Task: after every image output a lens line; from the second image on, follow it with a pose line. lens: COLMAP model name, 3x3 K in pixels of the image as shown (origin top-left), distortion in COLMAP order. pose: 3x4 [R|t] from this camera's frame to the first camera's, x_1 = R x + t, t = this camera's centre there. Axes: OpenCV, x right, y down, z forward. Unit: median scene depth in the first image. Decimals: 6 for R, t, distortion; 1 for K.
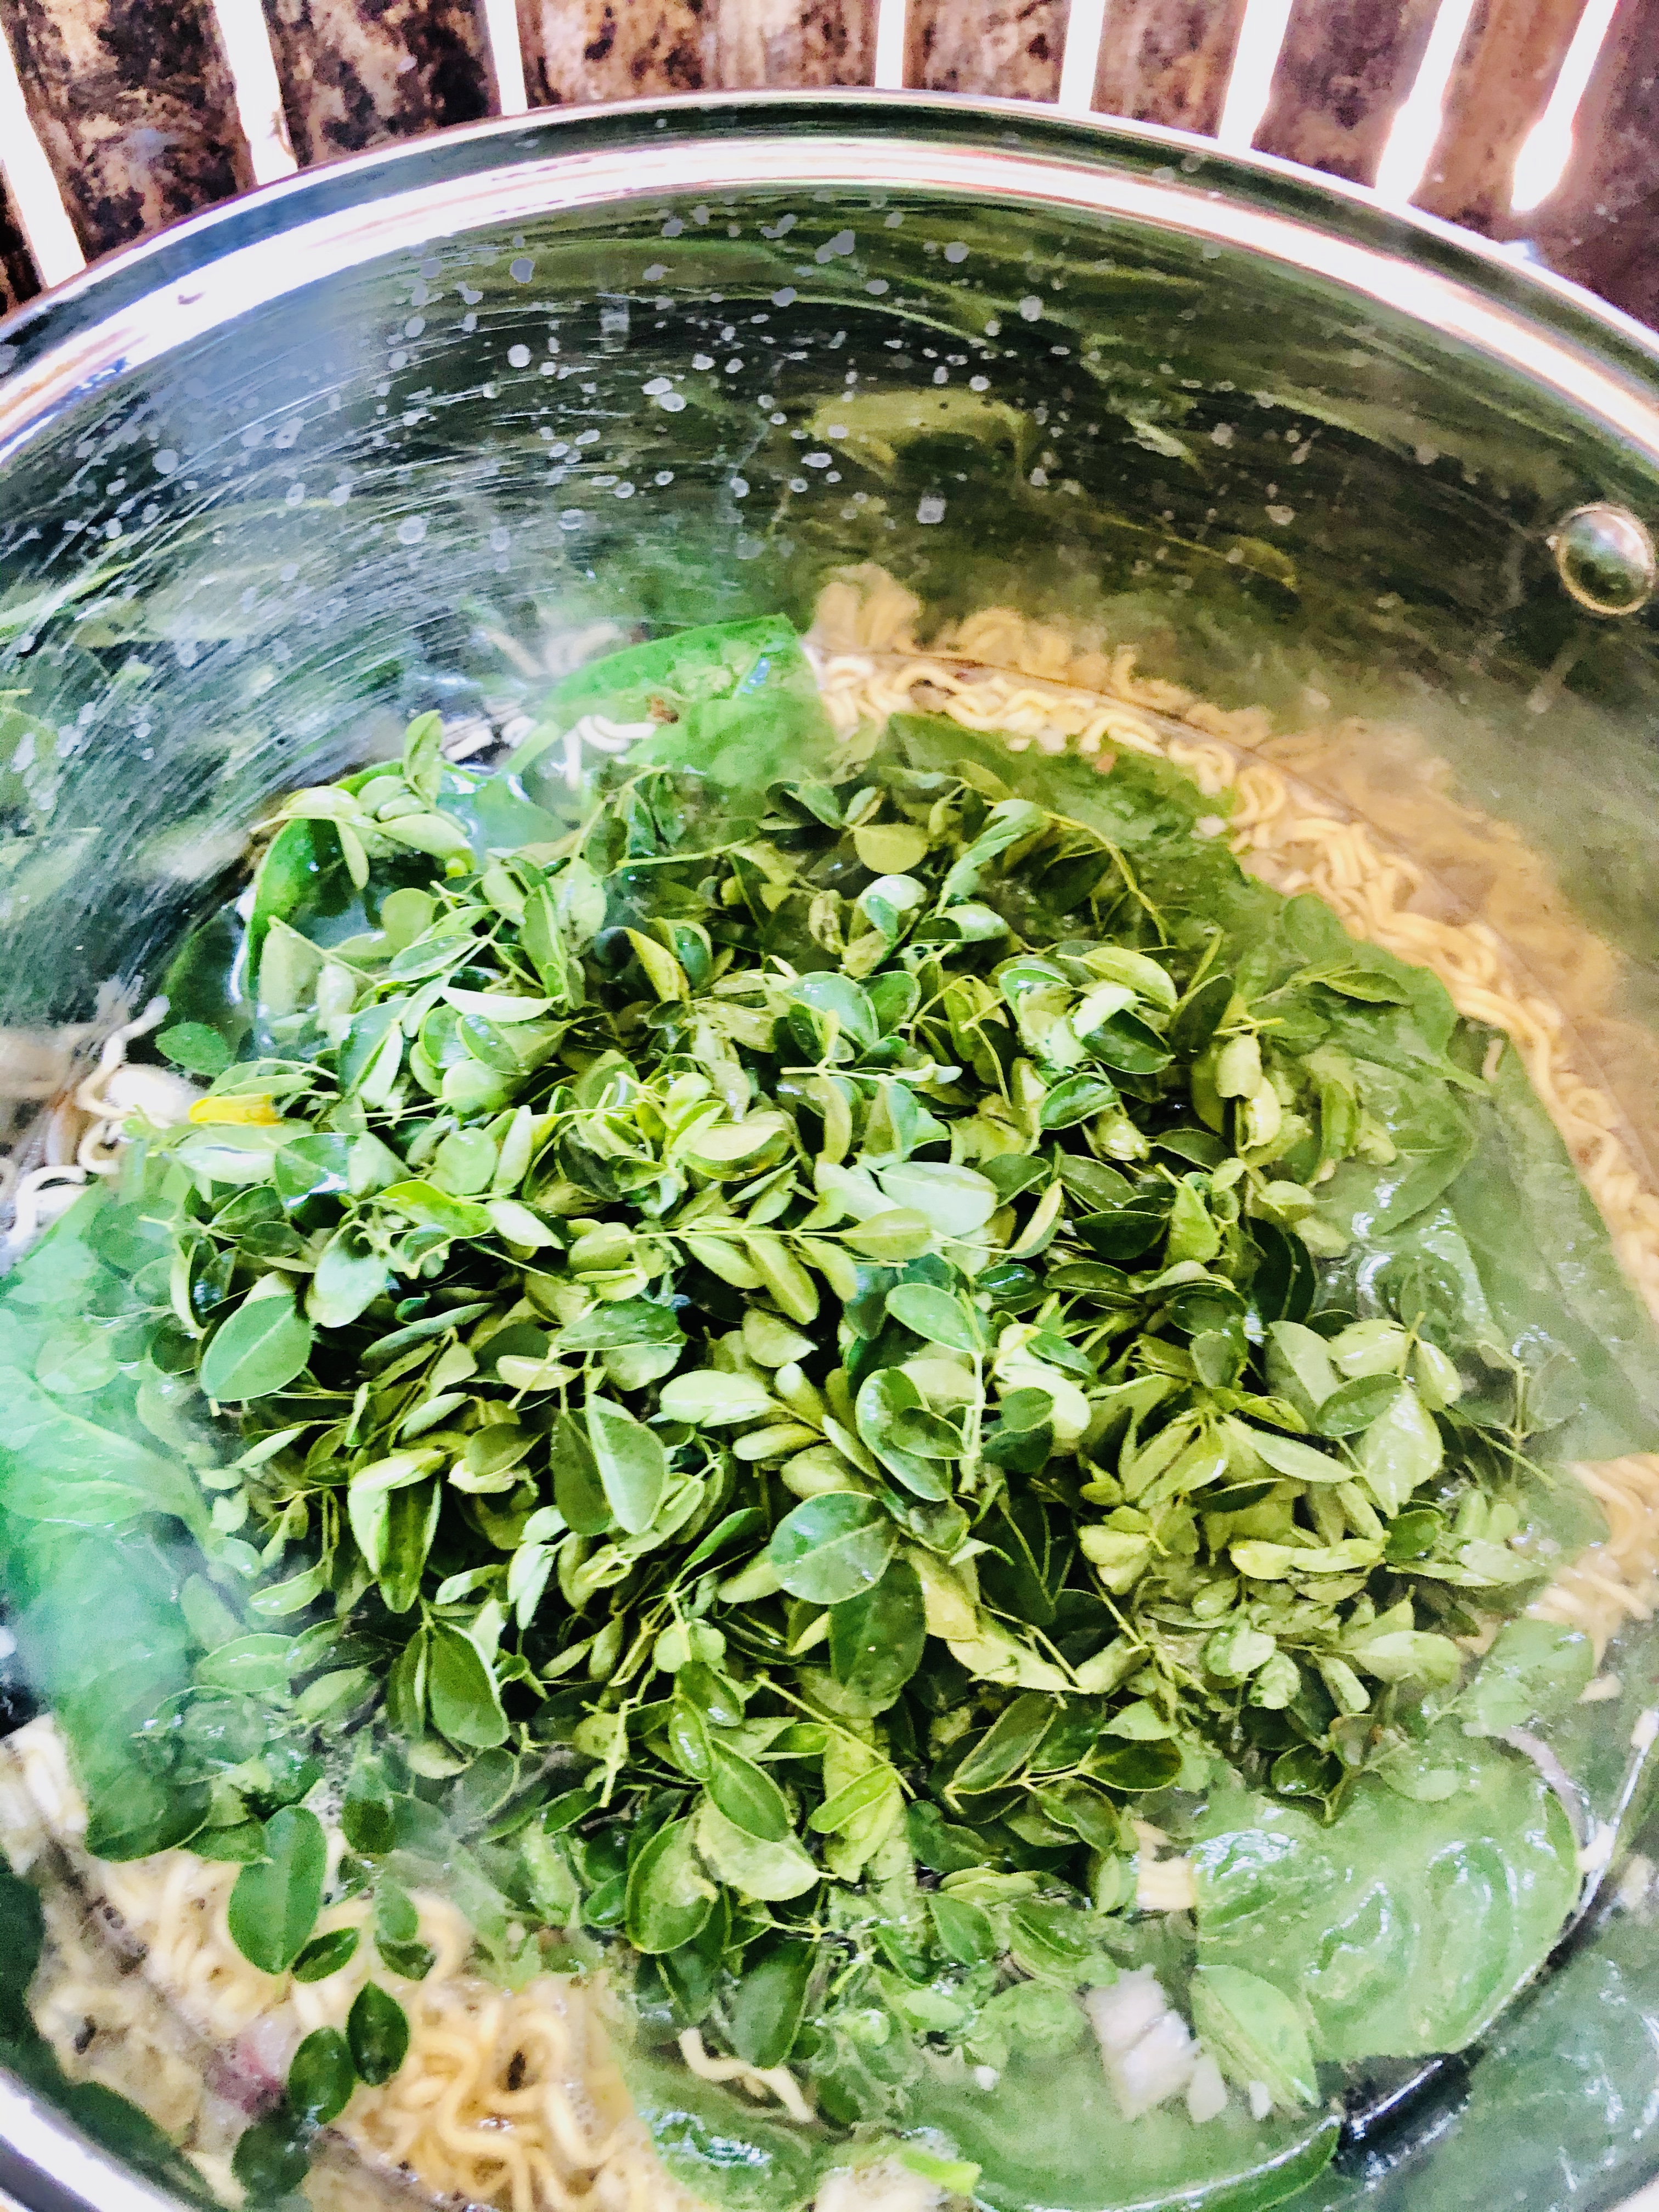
lens RADIAL K [[1755.2, 0, 899.5], [0, 1755.2, 1111.4], [0, 0, 1]] dist [0.014513, -0.036929]
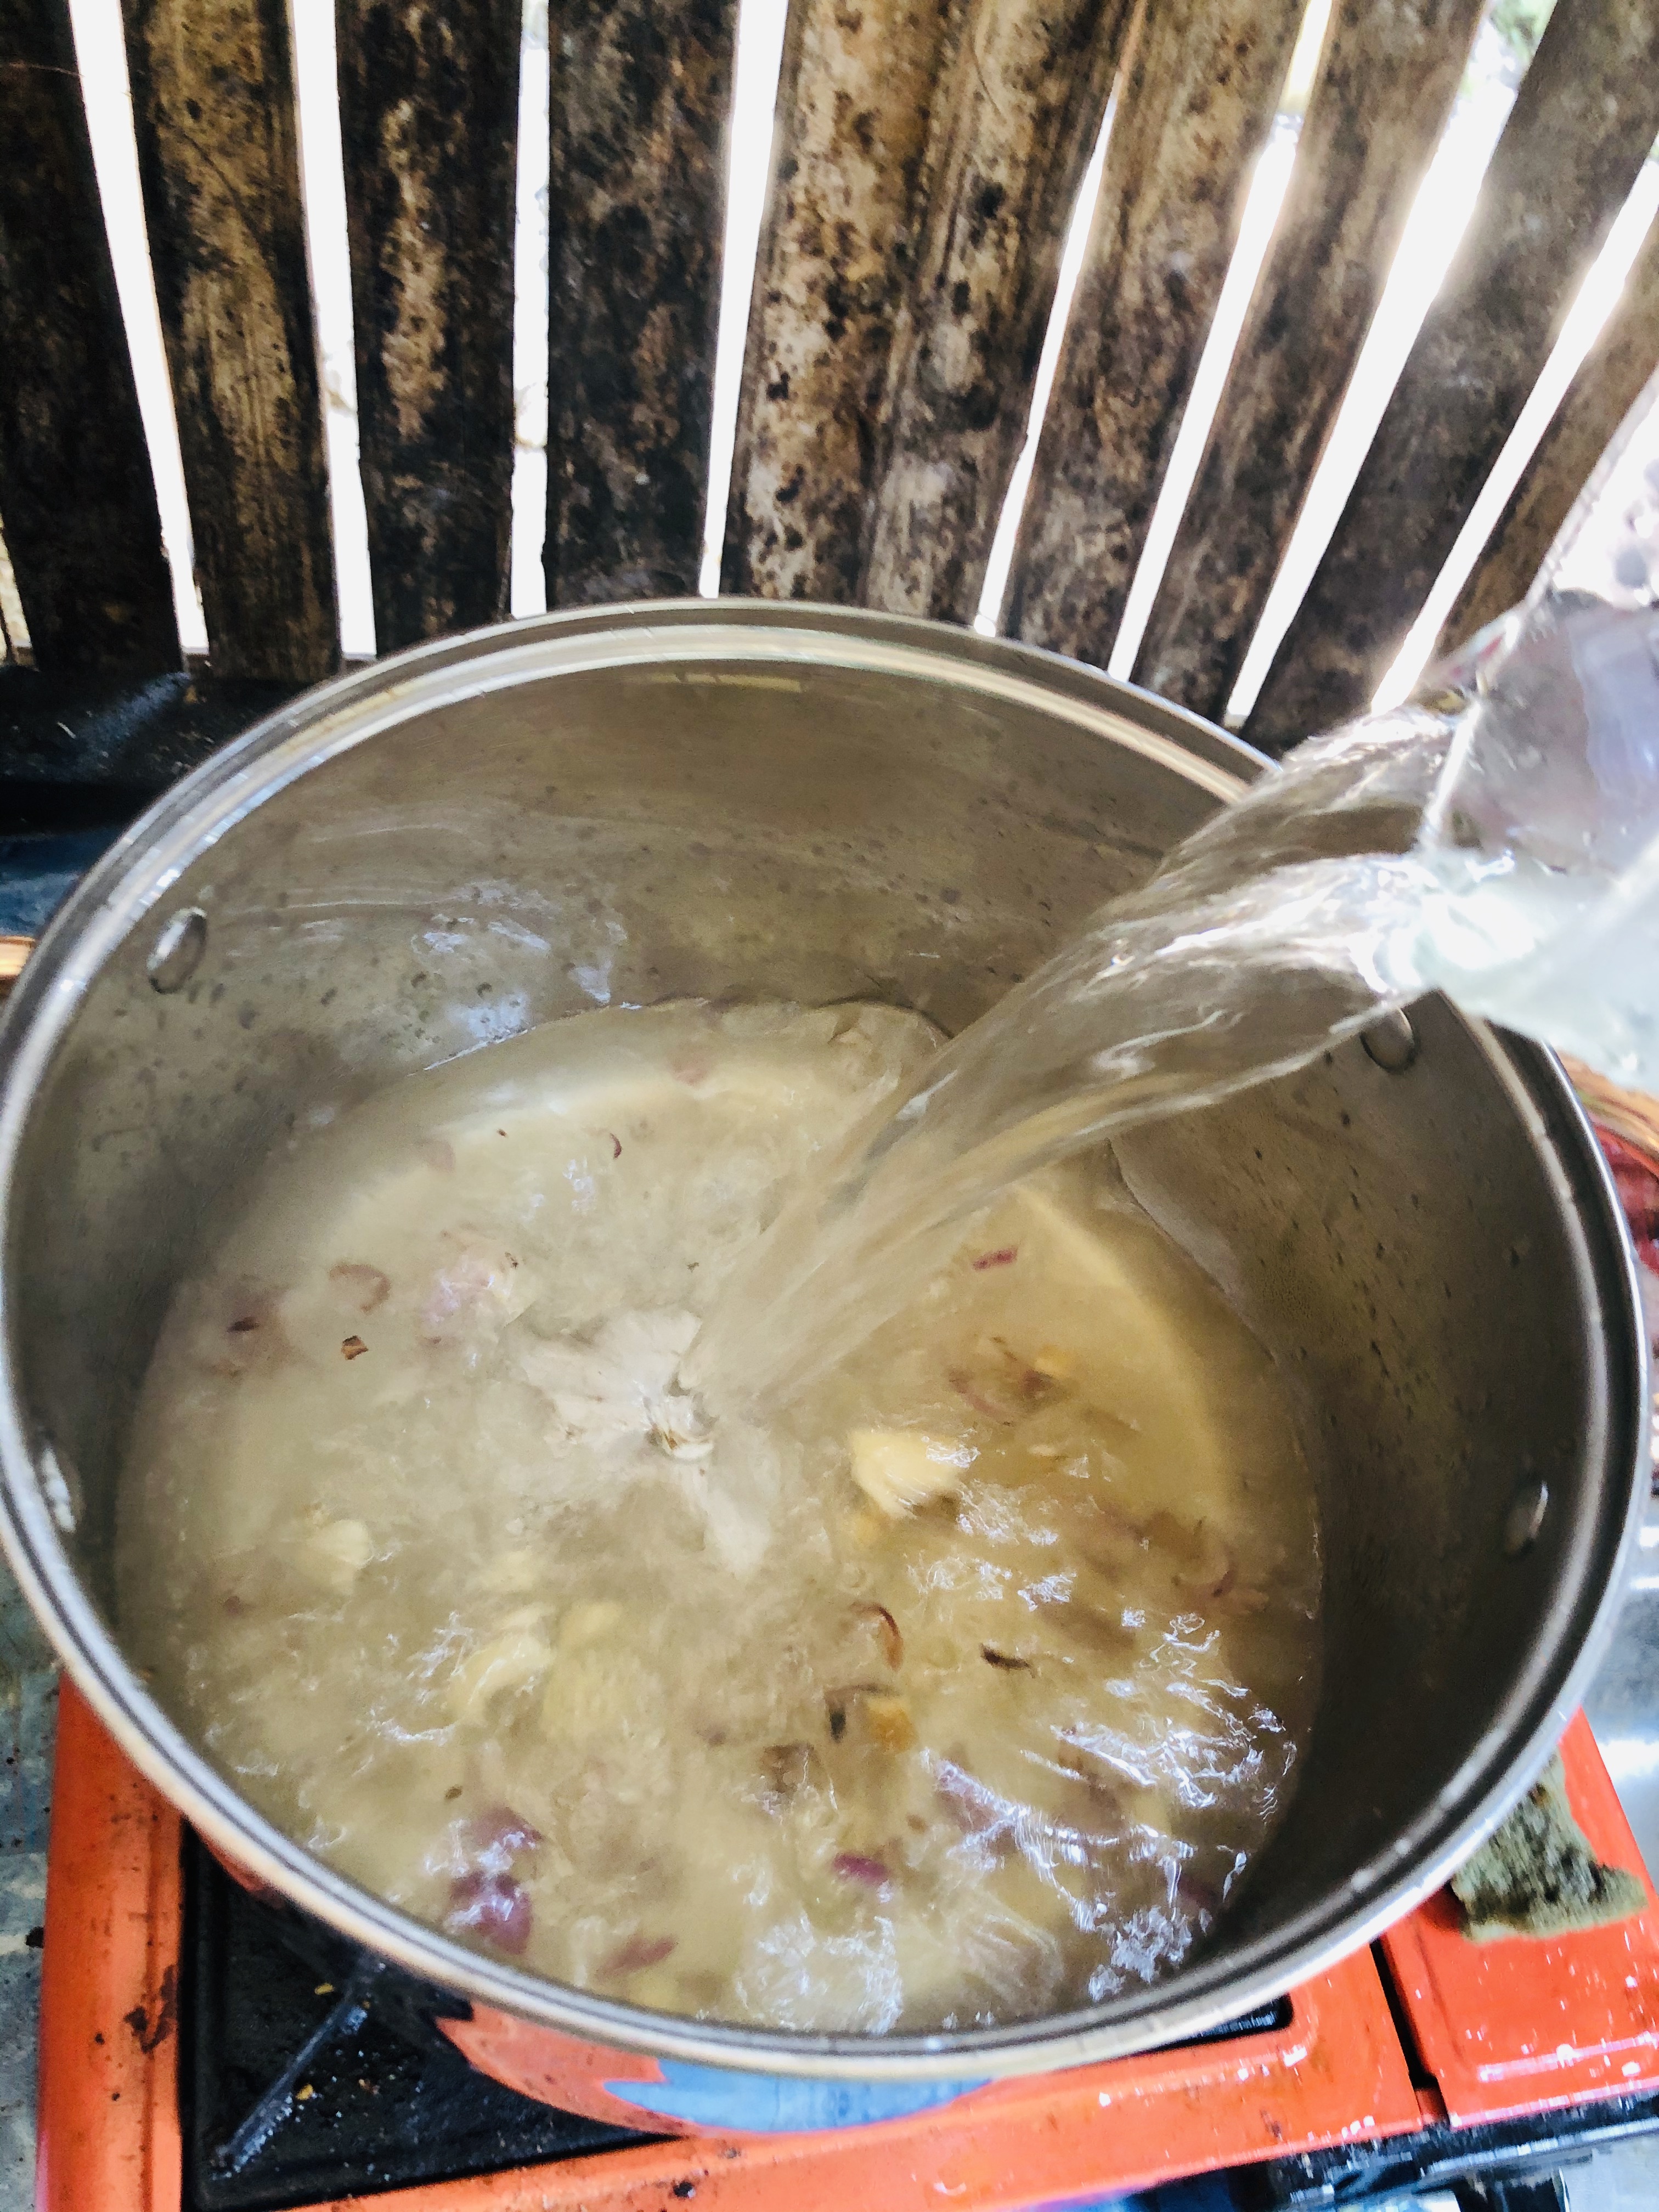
lens RADIAL K [[1755.2, 0, 840.5], [0, 1755.2, 1148.3], [0, 0, 1]] dist [0.014513, -0.036929]
pose [[0.977463, 0.204418, -0.052720, 0.038554], [-0.209902, 0.967733, -0.139410, 0.046201], [0.022521, 0.147334, 0.988830, -0.237261]]
